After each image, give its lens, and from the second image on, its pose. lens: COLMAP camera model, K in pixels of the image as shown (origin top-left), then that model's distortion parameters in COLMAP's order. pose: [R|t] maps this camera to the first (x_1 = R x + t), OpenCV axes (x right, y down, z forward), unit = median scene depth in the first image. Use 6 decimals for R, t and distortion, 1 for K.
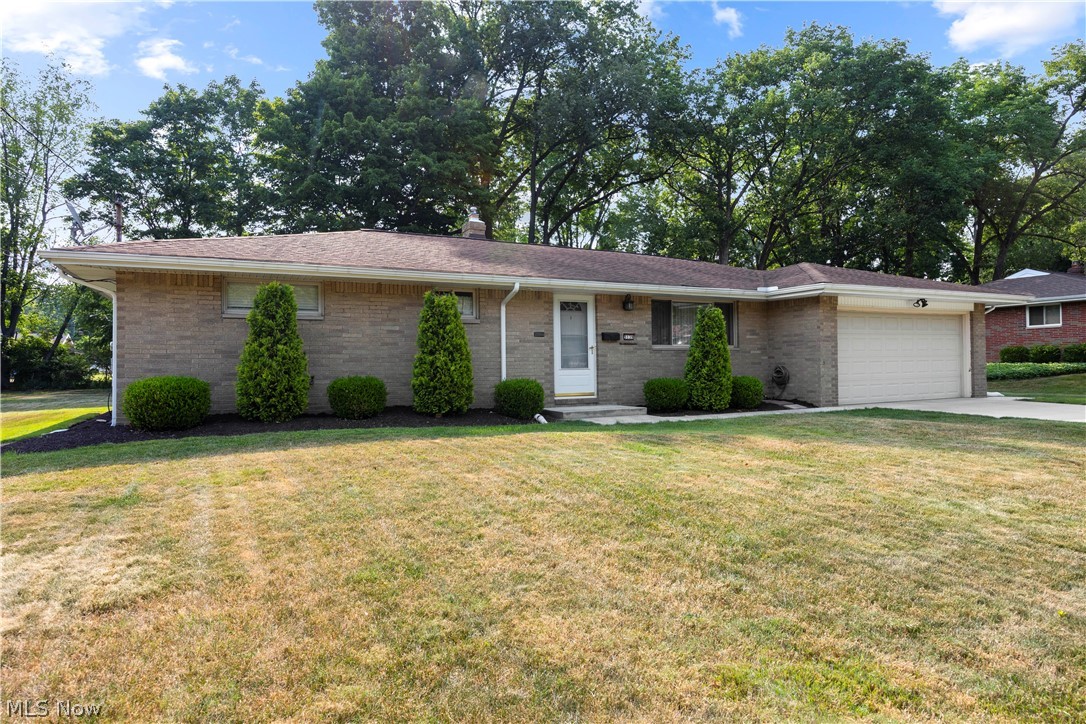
lens RADIAL K [[653.7, 0, 542.9], [0, 653.7, 363.2], [0, 0, 1]] dist [-0.003335, -0.001104]
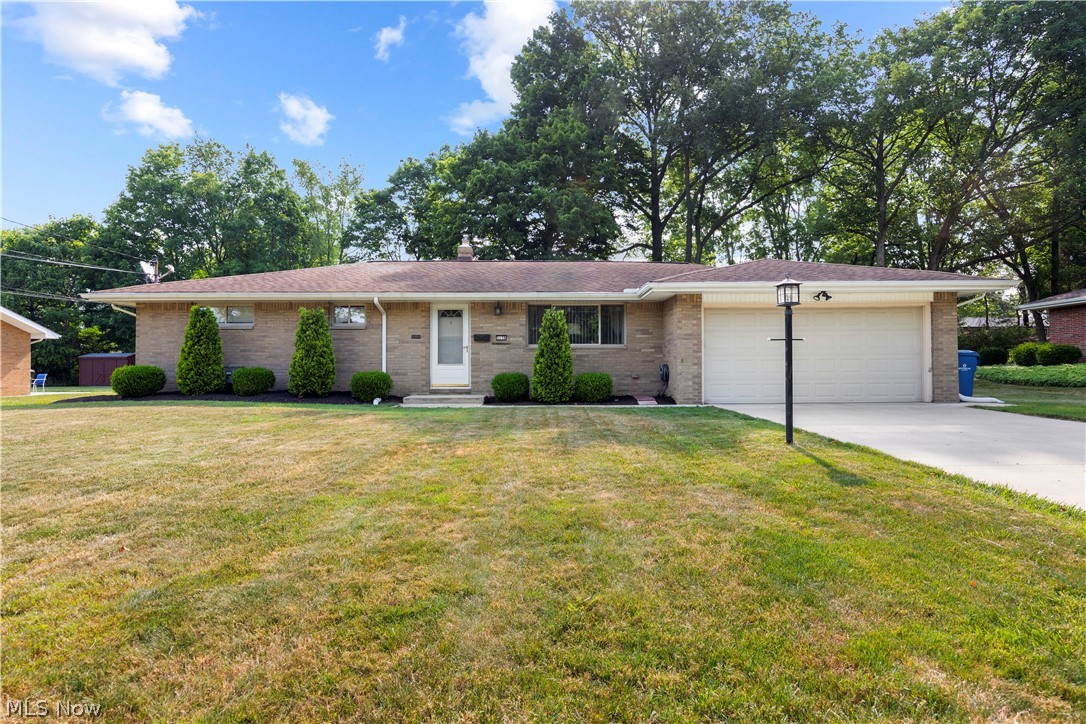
lens RADIAL K [[589.9, 0, 543.5], [0, 589.9, 359.0], [0, 0, 1]] dist [0.003466, -0.002774]
pose [[0.888464, 0.002139, -0.458941, 0.696730], [-0.006524, 0.999947, -0.007968, 0.006147], [0.458899, 0.010074, 0.888431, 0.095696]]
